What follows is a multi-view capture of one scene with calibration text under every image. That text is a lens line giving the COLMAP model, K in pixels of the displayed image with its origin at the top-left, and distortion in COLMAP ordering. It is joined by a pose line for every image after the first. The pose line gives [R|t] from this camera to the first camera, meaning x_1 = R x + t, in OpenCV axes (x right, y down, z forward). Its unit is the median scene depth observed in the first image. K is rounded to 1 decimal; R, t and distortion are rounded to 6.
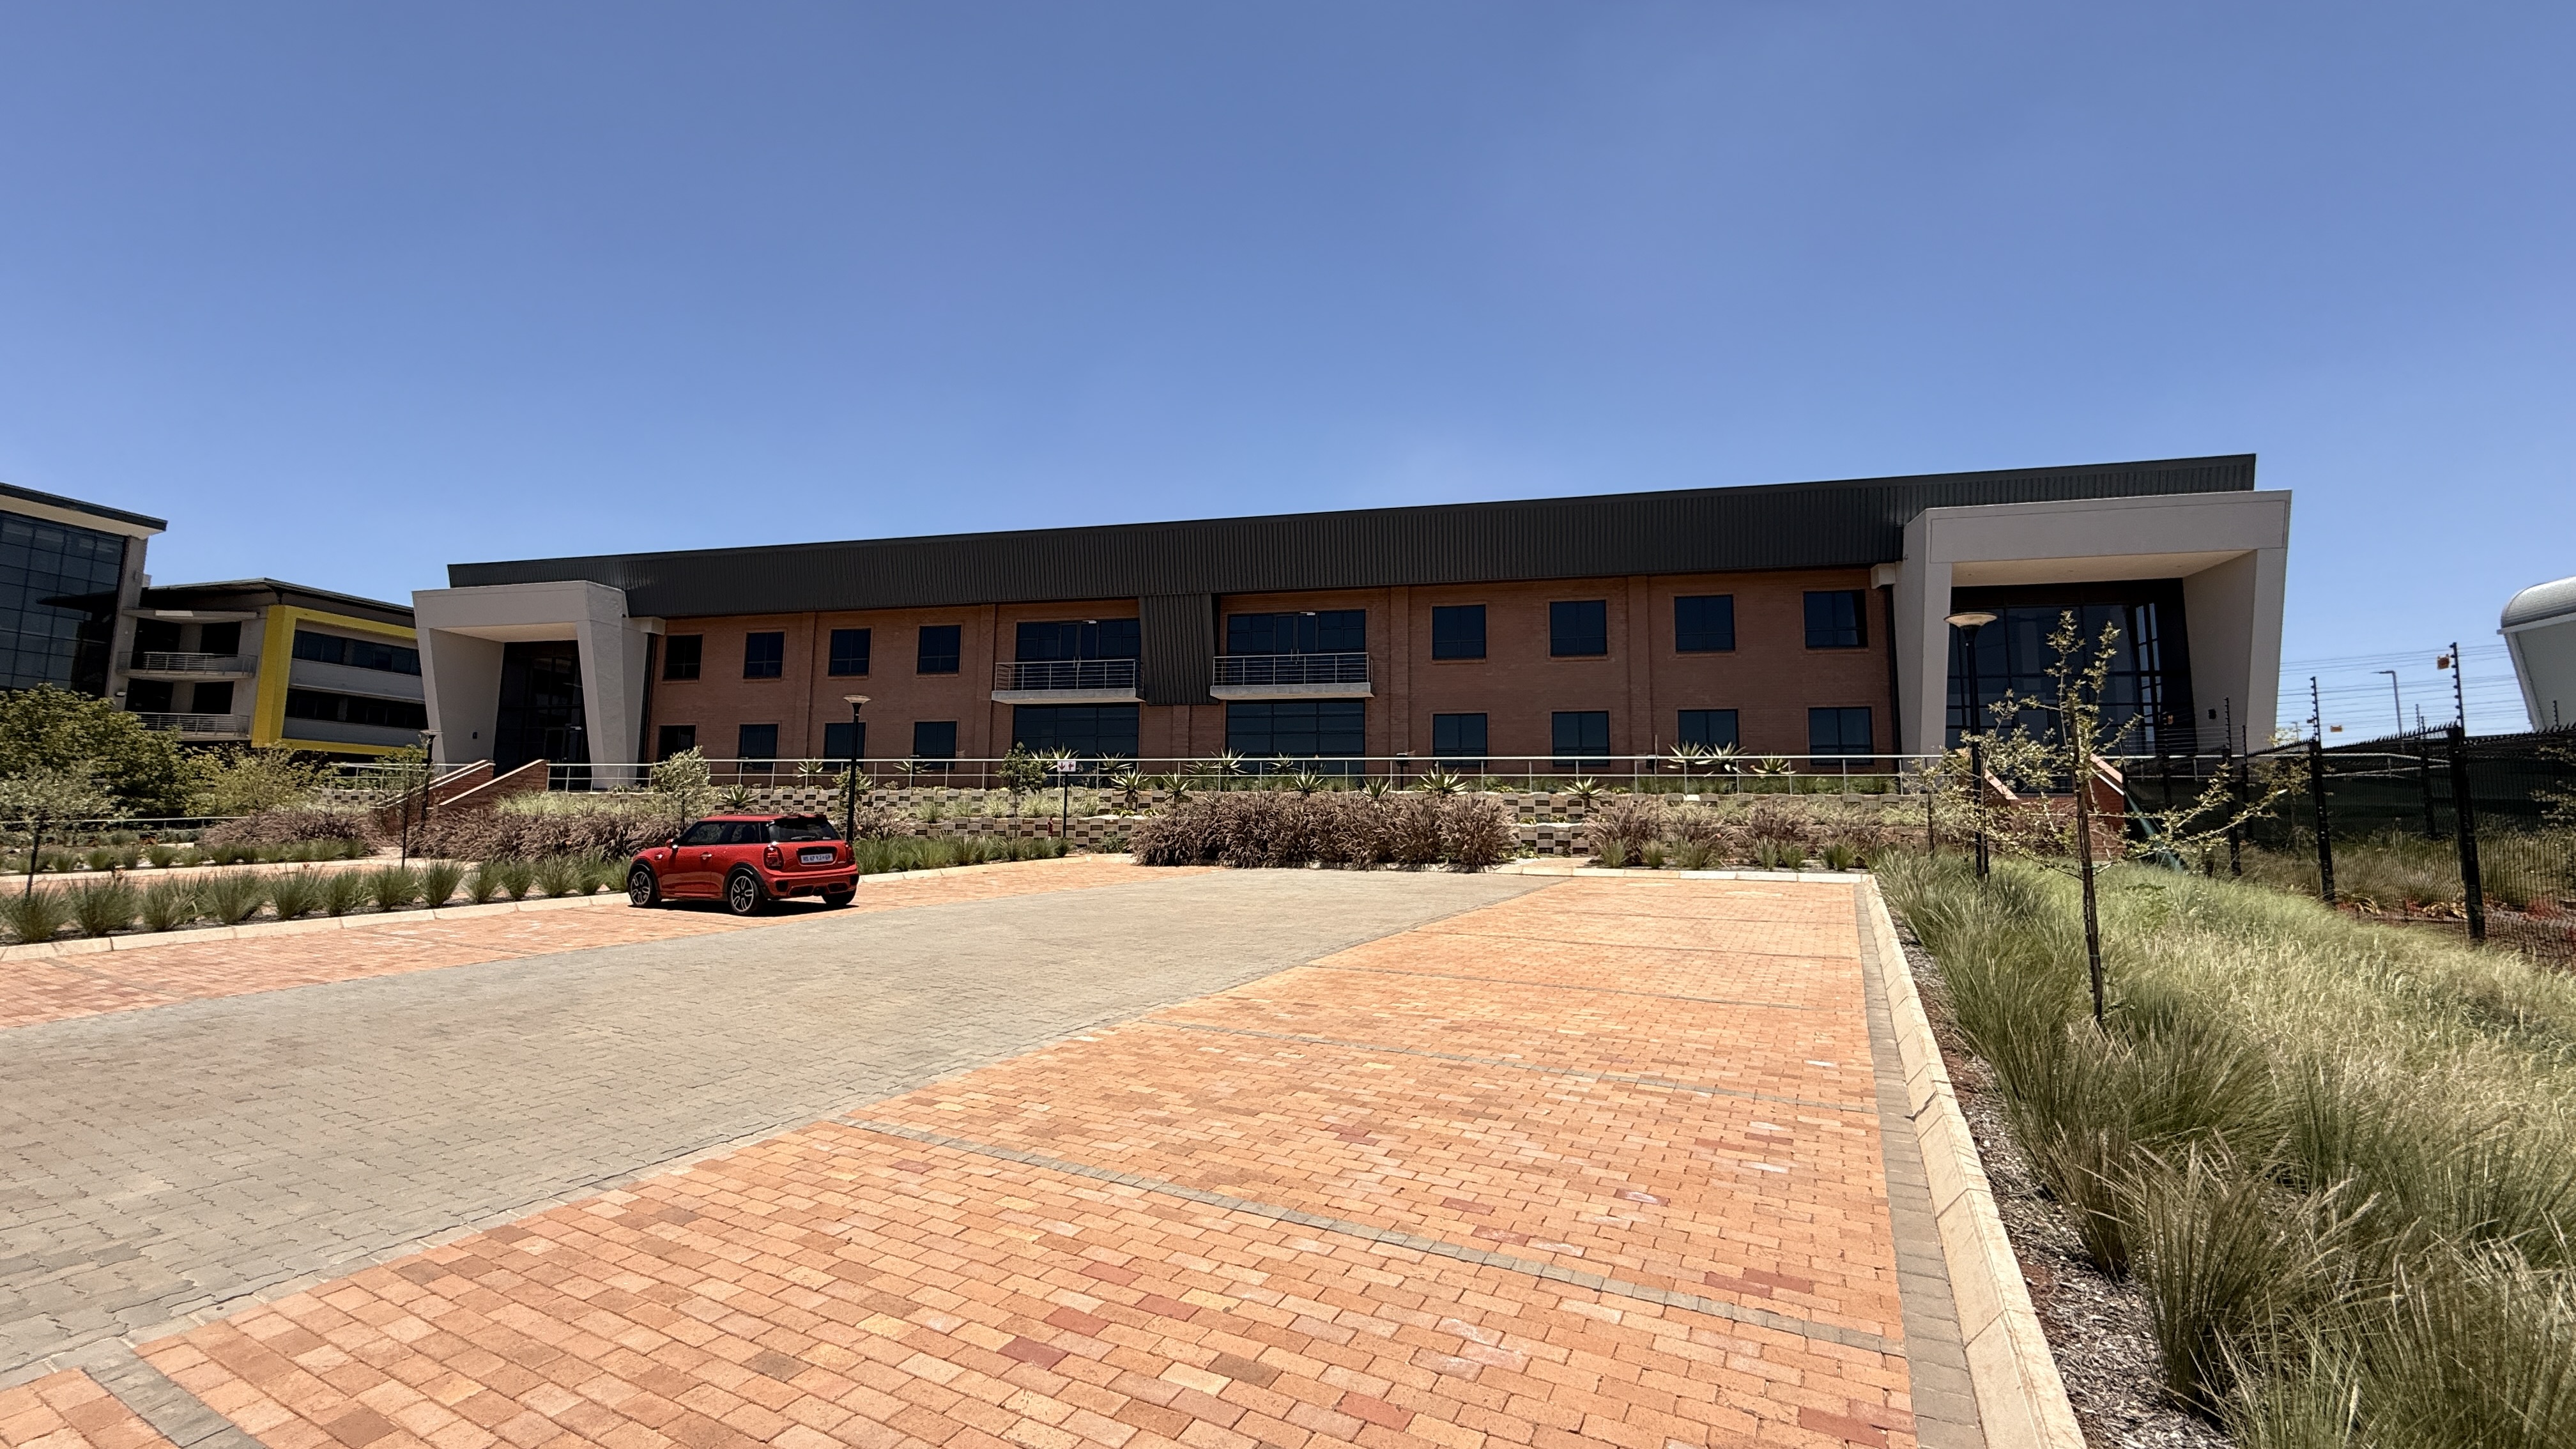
lens RADIAL K [[1018.7, 0, 1284.2], [0, 1018.7, 709.5], [0, 0, 1]] dist [0.004262, -0.001515]
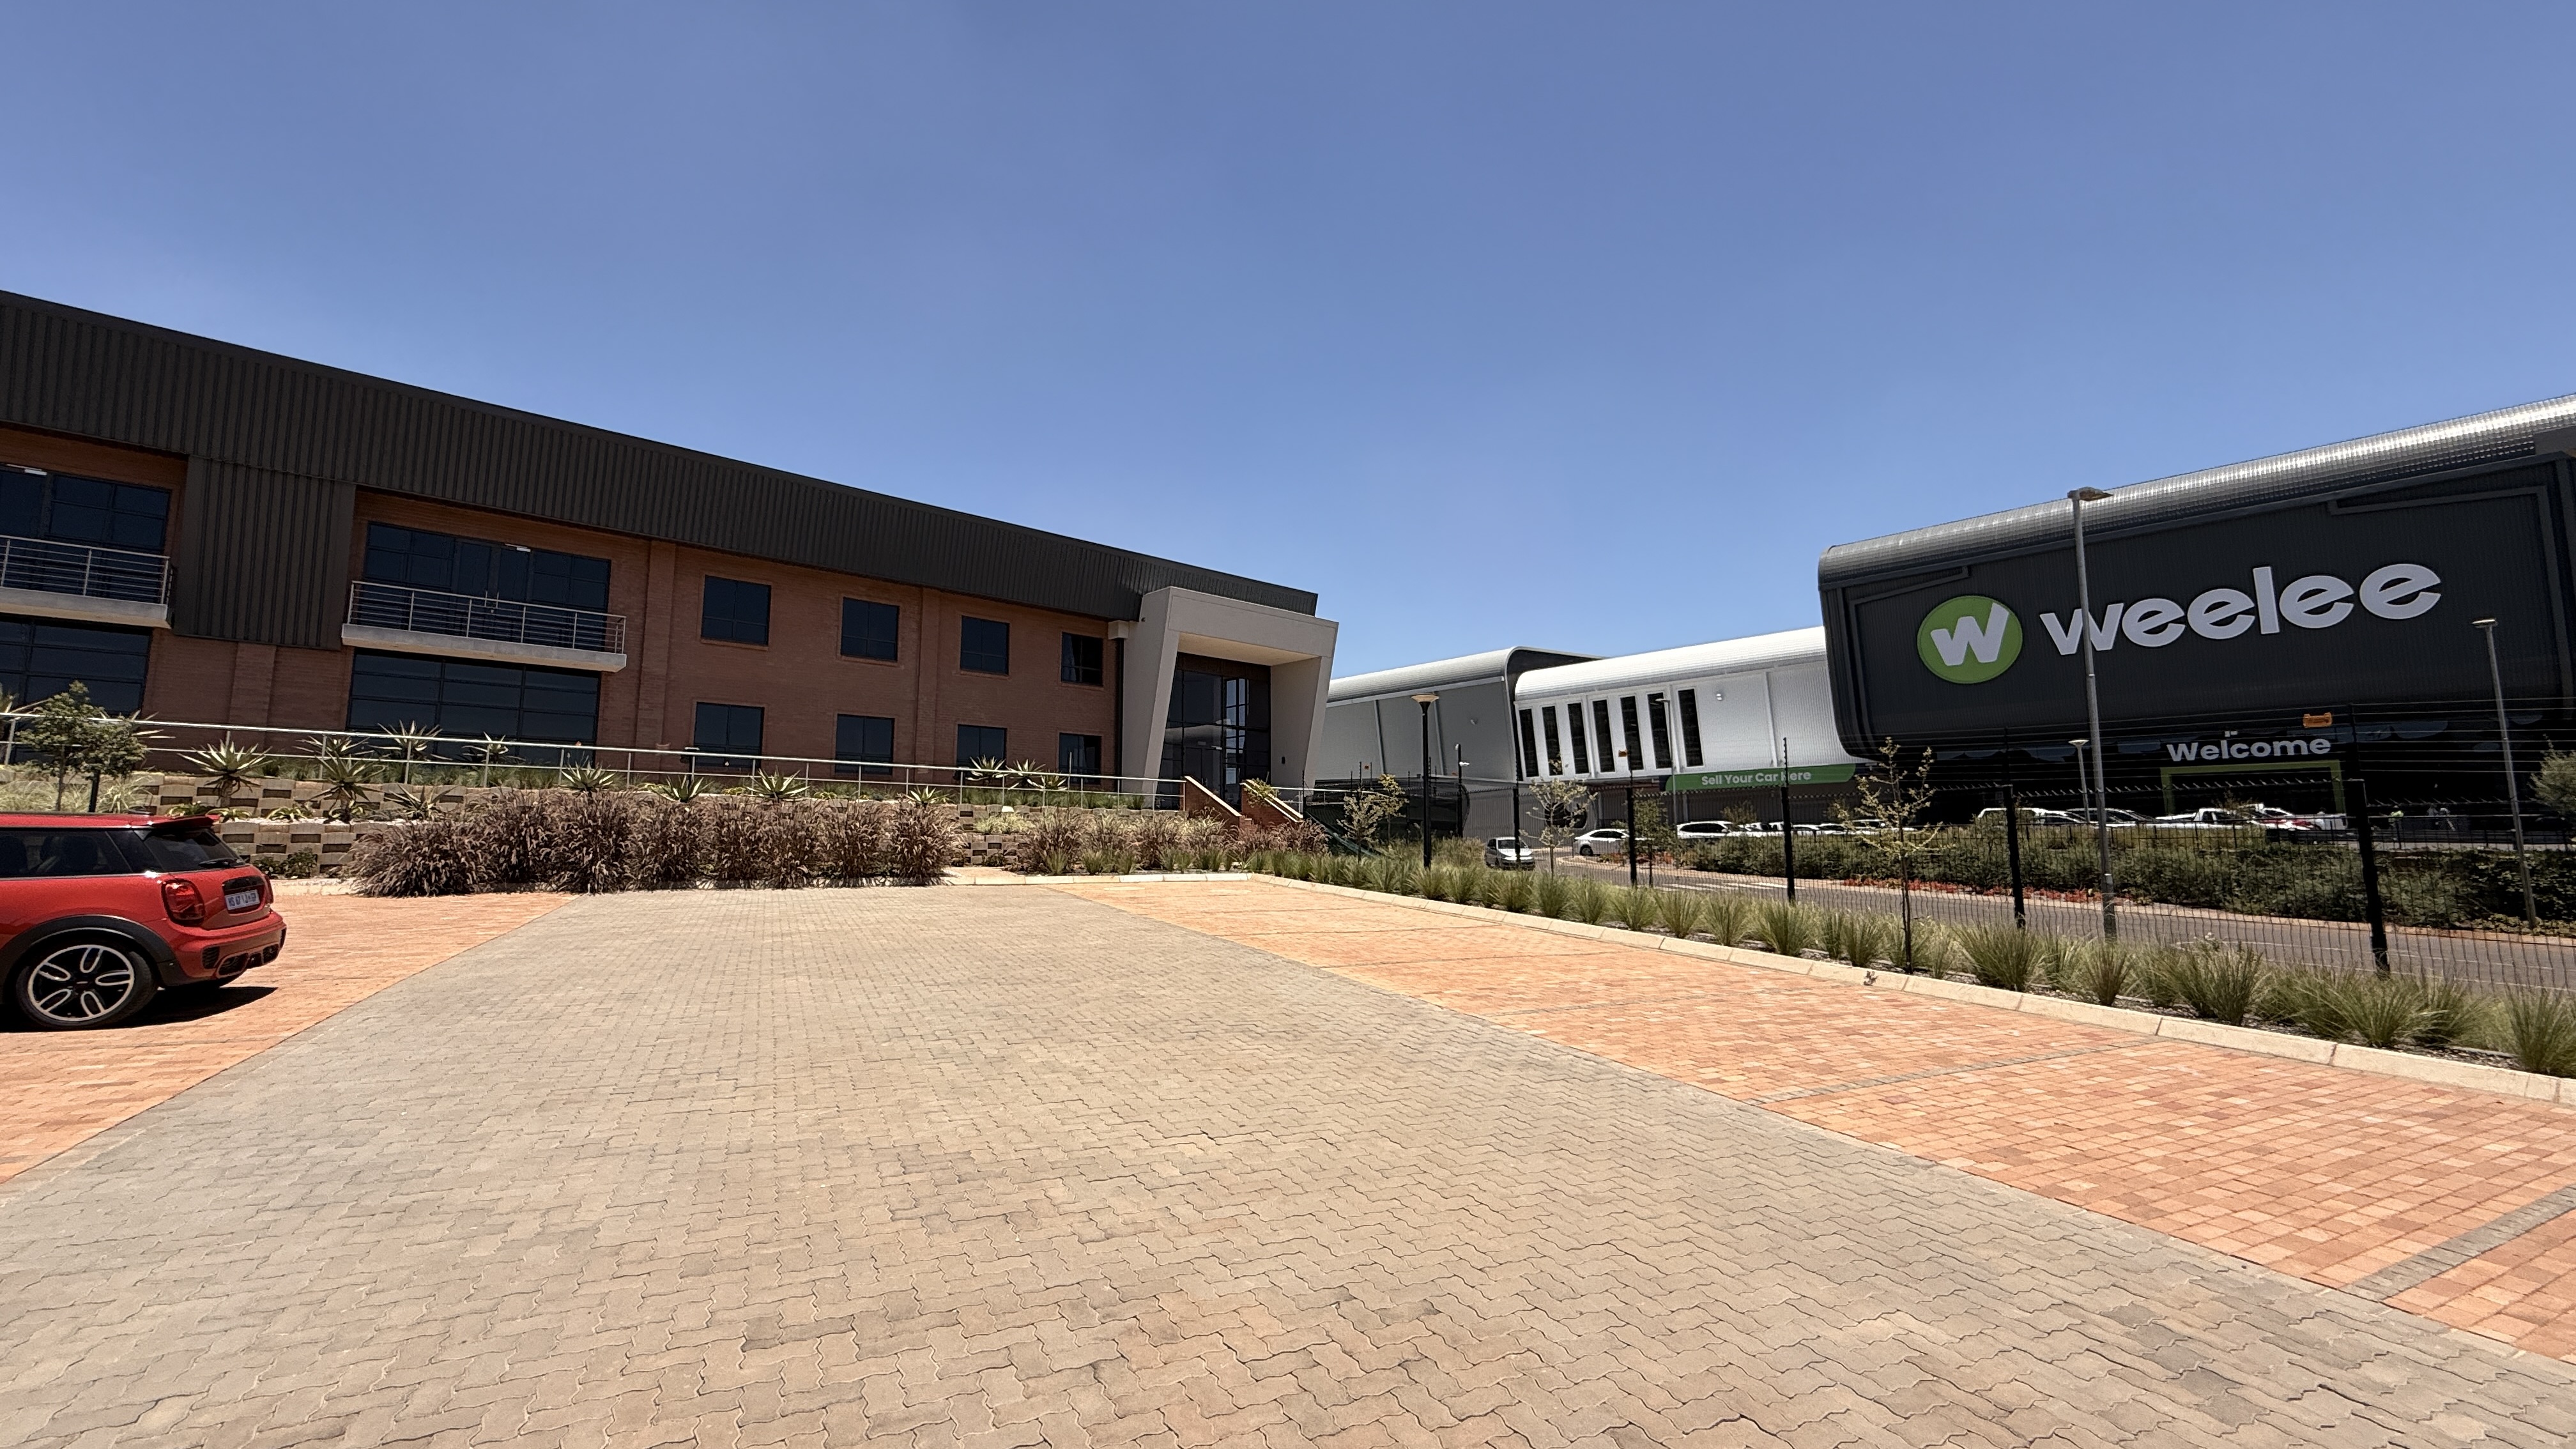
lens RADIAL K [[1018.7, 0, 1273.4], [0, 1018.7, 720.1], [0, 0, 1]] dist [0.004262, -0.001515]
pose [[0.578675, 0.091617, 0.810396, -0.401930], [-0.094562, 0.994506, -0.044907, 0.019124], [-0.810058, -0.050646, 0.584159, 0.187482]]
